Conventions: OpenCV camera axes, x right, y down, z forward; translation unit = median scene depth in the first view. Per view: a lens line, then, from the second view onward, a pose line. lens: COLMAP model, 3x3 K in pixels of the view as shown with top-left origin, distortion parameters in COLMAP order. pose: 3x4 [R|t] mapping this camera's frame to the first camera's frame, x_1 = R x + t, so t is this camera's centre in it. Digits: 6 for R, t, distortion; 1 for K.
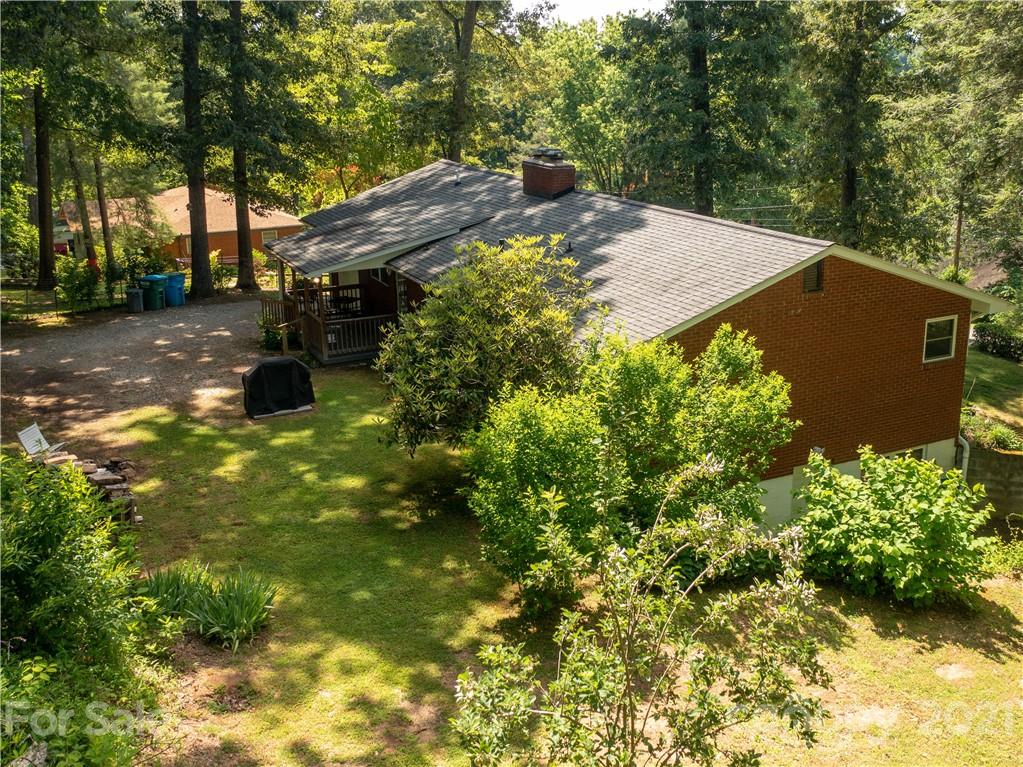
lens RADIAL K [[1019.4, 0, 540.0], [0, 1019.4, 383.2], [0, 0, 1]] dist [-0.020155, -0.018049]
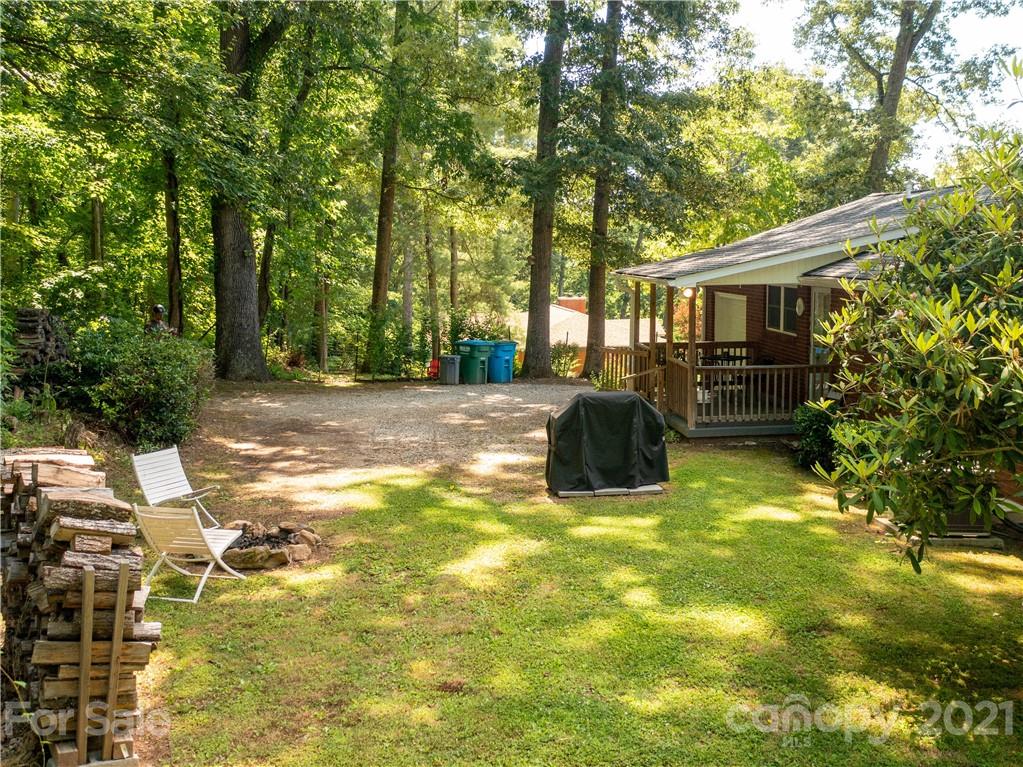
lens RADIAL K [[1019.4, 0, 540.0], [0, 1019.4, 383.2], [0, 0, 1]] dist [-0.020155, -0.018049]
pose [[0.936905, 0.043802, -0.346829, -0.096504], [-0.101540, 0.983444, -0.150092, 0.057545], [0.334513, 0.175838, 0.925841, 0.455982]]
